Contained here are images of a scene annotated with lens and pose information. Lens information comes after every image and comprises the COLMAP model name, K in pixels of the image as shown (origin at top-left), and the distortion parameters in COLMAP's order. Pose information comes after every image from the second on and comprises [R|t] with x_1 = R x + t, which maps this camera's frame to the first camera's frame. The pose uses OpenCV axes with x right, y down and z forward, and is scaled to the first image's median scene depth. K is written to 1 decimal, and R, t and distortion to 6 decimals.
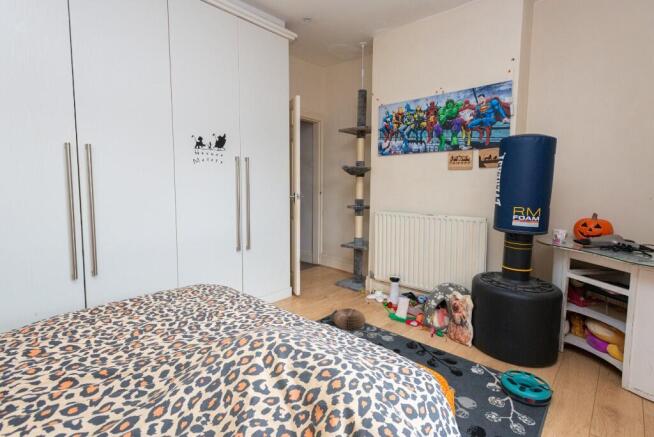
lens RADIAL K [[317.6, 0, 324.6], [0, 317.6, 207.8], [0, 0, 1]] dist [0.005208, -0.000039]
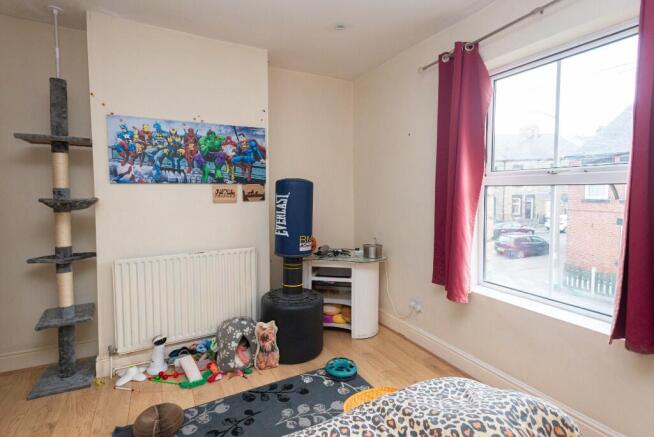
lens RADIAL K [[317.6, 0, 324.6], [0, 317.6, 207.8], [0, 0, 1]] dist [0.005208, -0.000039]
pose [[0.344384, -0.052769, 0.937345, -0.403909], [0.076186, 0.996697, 0.028119, -0.107501], [-0.935732, 0.061729, 0.347267, 0.353776]]
